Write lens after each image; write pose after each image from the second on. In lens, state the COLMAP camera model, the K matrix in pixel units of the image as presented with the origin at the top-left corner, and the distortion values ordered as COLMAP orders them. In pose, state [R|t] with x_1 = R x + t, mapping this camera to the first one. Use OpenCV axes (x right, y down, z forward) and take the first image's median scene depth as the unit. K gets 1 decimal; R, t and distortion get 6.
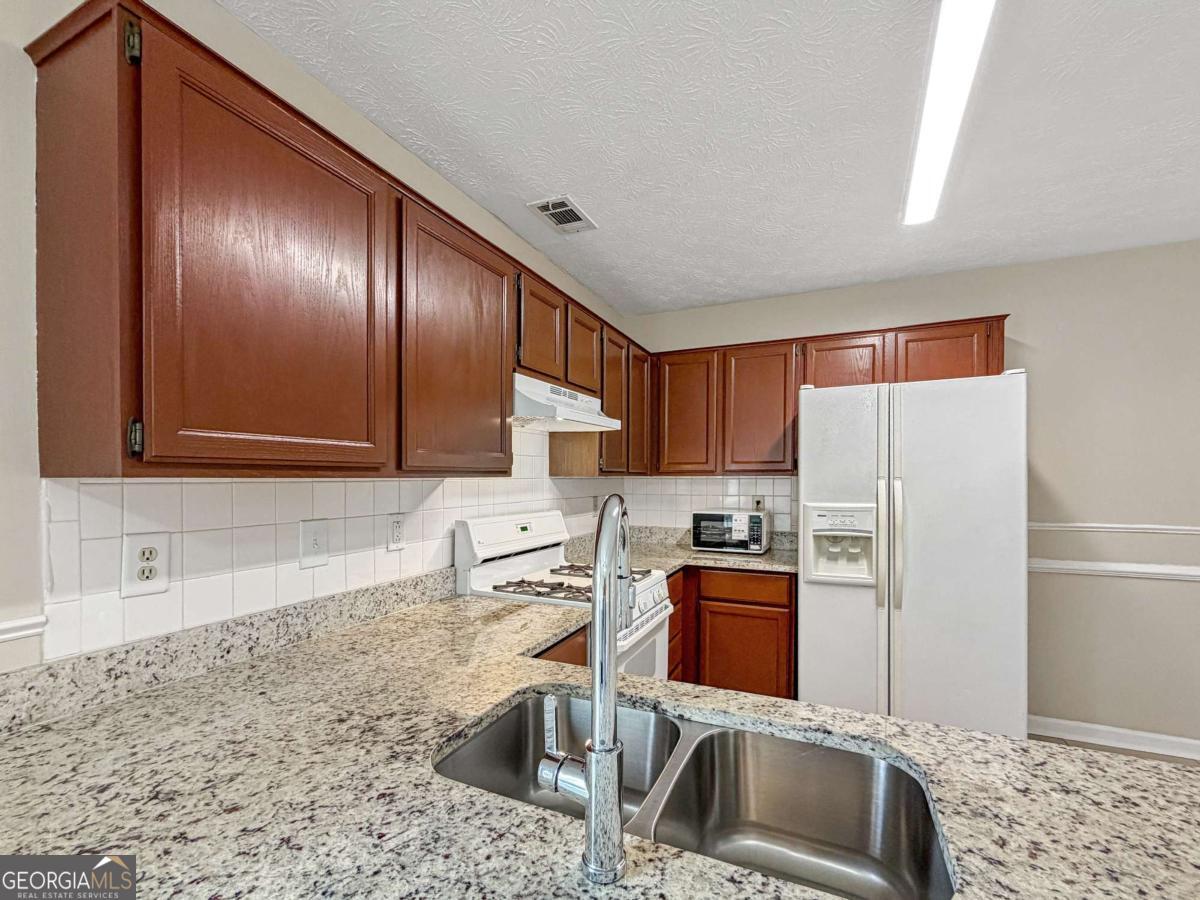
lens RADIAL K [[547.0, 0, 566.3], [0, 547.0, 476.9], [0, 0, 1]] dist [0.015206, -0.000322]
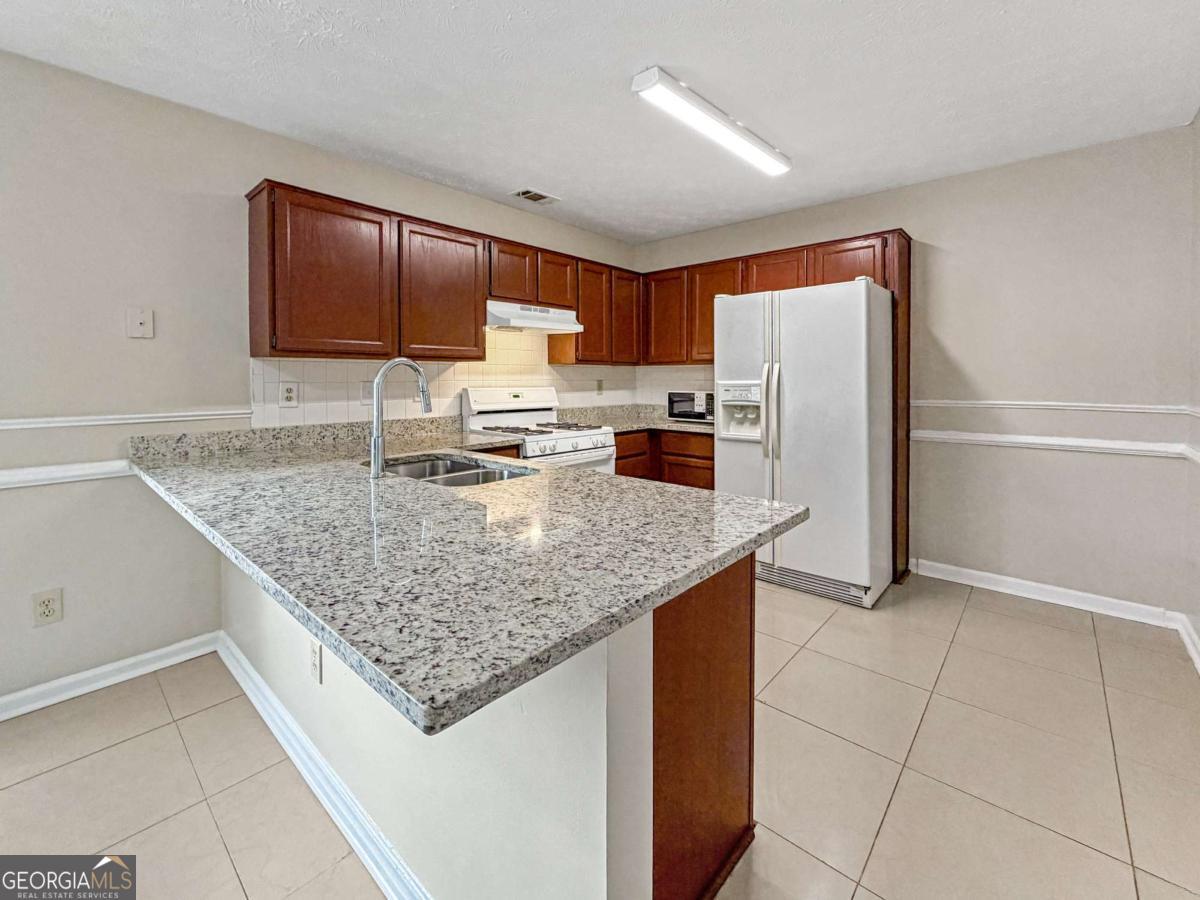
lens RADIAL K [[505.5, 0, 563.9], [0, 505.5, 379.0], [0, 0, 1]] dist [0.002065, 0.000360]
pose [[0.945431, -0.001246, -0.325821, 0.546077], [0.001293, 0.999999, -0.000071, 0.046841], [0.325821, -0.000354, 0.945431, -0.344118]]
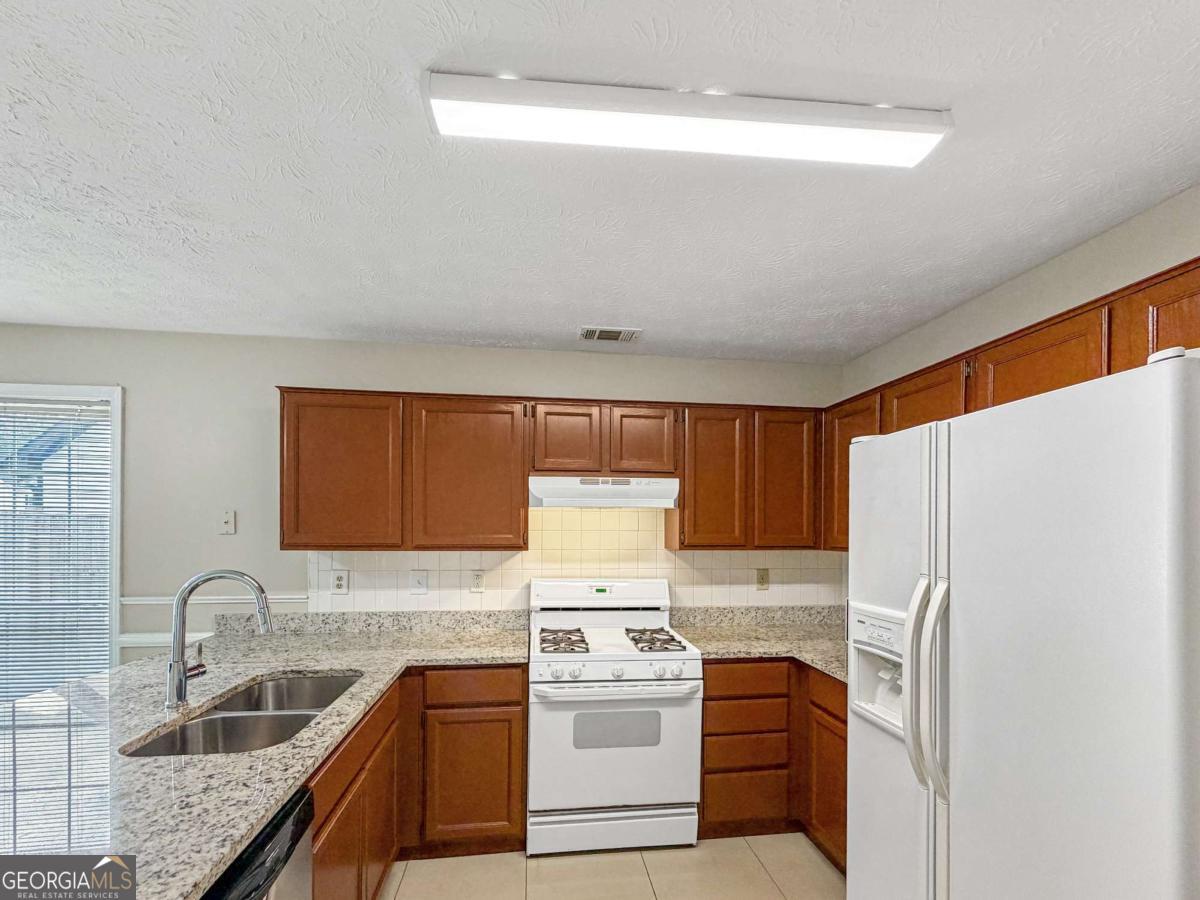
lens RADIAL K [[488.7, 0, 598.8], [0, 488.7, 527.5], [0, 0, 1]] dist [0.001777, -0.000197]
pose [[0.532958, 0.002240, -0.846139, 0.899132], [-0.006328, 0.999979, -0.001339, -0.049943], [0.846118, 0.006068, 0.532961, 0.412730]]
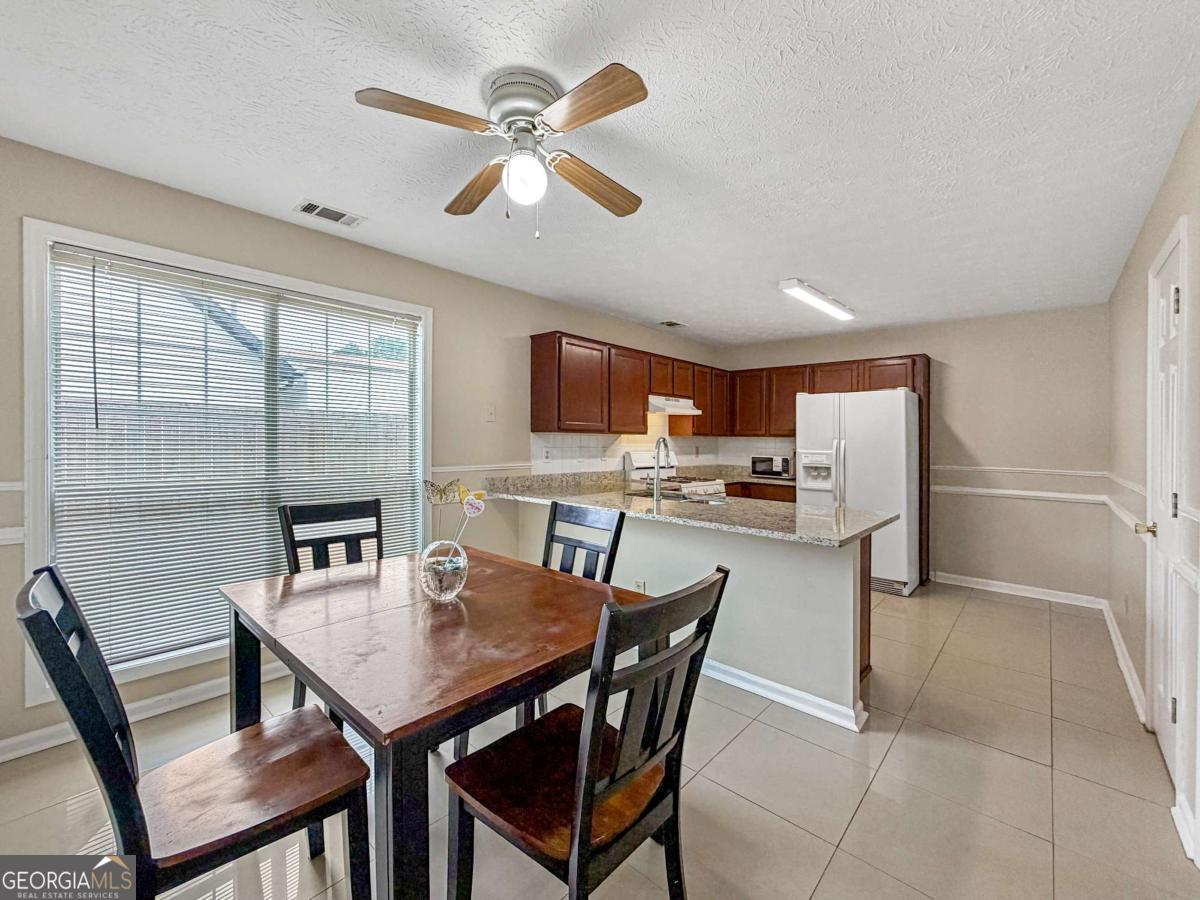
lens RADIAL K [[488.7, 0, 548.7], [0, 488.7, 427.4], [0, 0, 1]] dist [0.001777, -0.000197]
pose [[0.935980, 0.006978, -0.351985, 0.238220], [-0.015917, 0.999620, -0.022508, 0.020505], [0.351694, 0.026670, 0.935735, -1.141969]]
